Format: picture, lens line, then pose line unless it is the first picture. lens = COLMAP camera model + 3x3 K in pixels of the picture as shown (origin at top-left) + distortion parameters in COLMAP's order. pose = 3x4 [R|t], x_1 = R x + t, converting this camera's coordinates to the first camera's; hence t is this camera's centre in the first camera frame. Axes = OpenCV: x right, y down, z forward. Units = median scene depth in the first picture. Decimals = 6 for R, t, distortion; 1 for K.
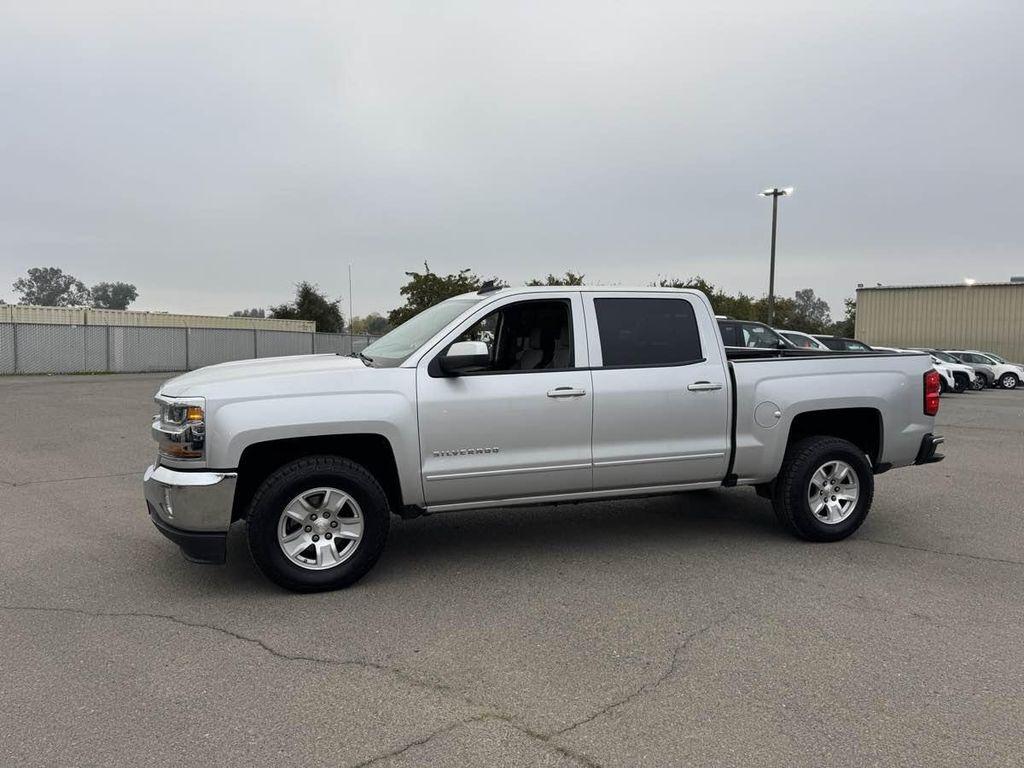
lens RADIAL K [[721.1, 0, 508.6], [0, 721.1, 383.6], [0, 0, 1]] dist [0.074644, -0.096032]
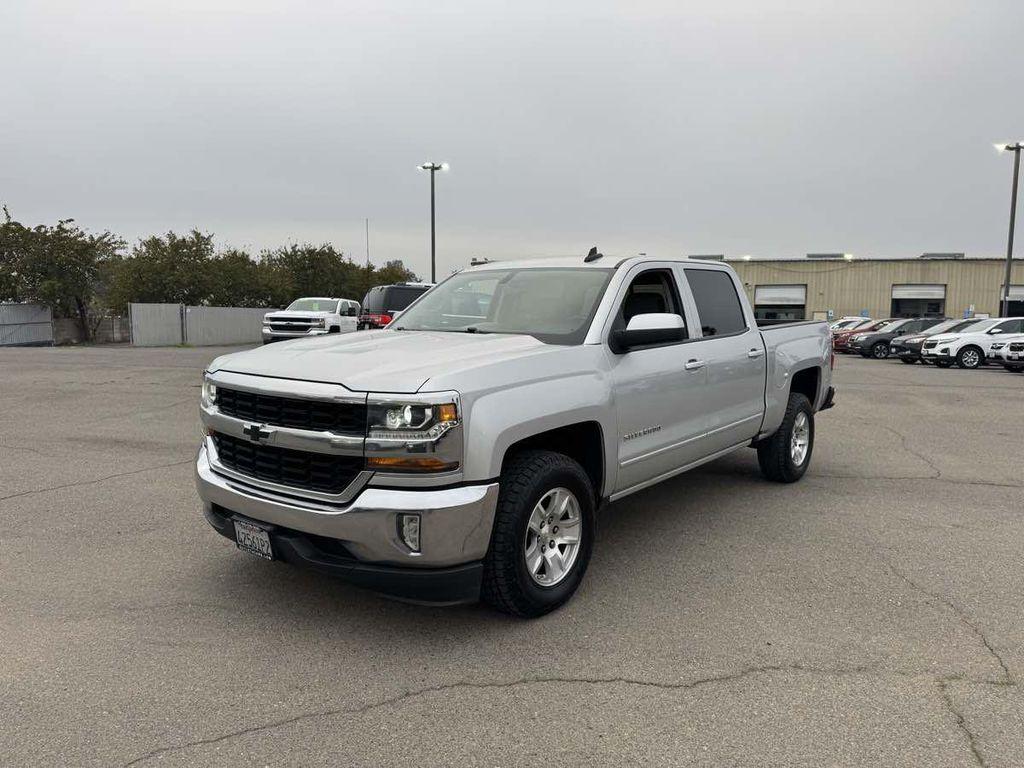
lens RADIAL K [[721.1, 0, 512.3], [0, 721.1, 385.7], [0, 0, 1]] dist [0.074644, -0.096032]
pose [[0.847909, -0.056914, 0.527077, -0.607159], [0.031809, 0.997891, 0.056580, -0.020898], [-0.529186, -0.031209, 0.847932, 0.263499]]
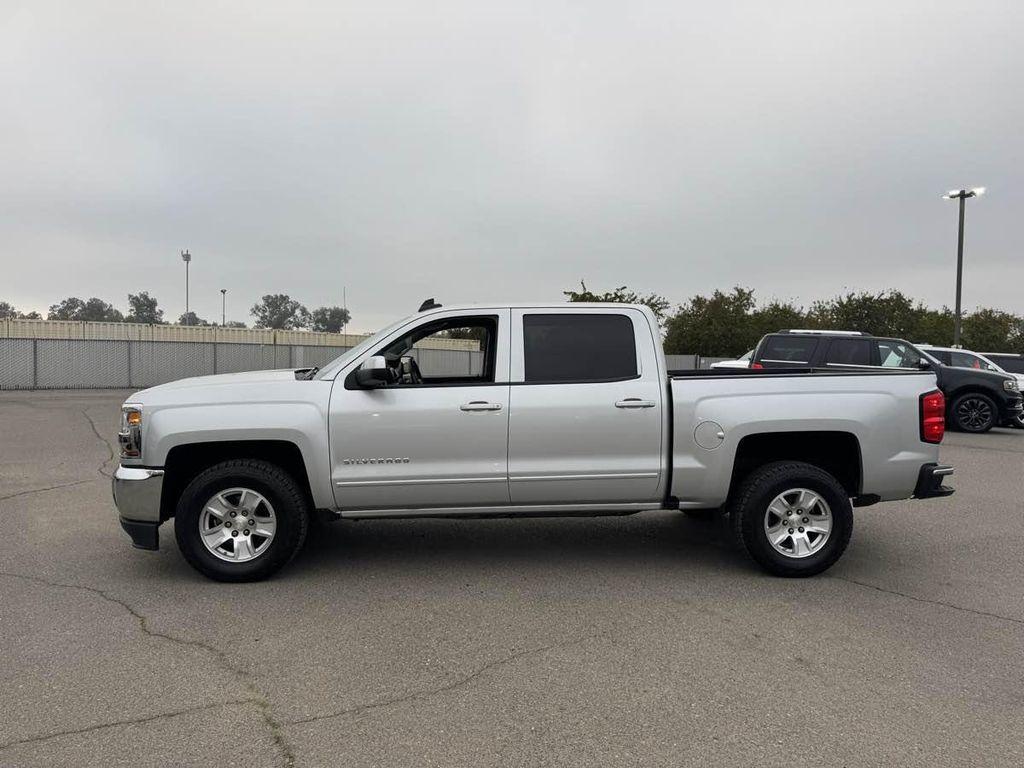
lens RADIAL K [[721.1, 0, 509.6], [0, 721.1, 380.0], [0, 0, 1]] dist [0.074644, -0.096032]
pose [[0.967209, 0.010592, -0.253762, 0.348675], [-0.018374, 0.999430, -0.028314, 0.002625], [0.253318, 0.032048, 0.966852, 0.021082]]
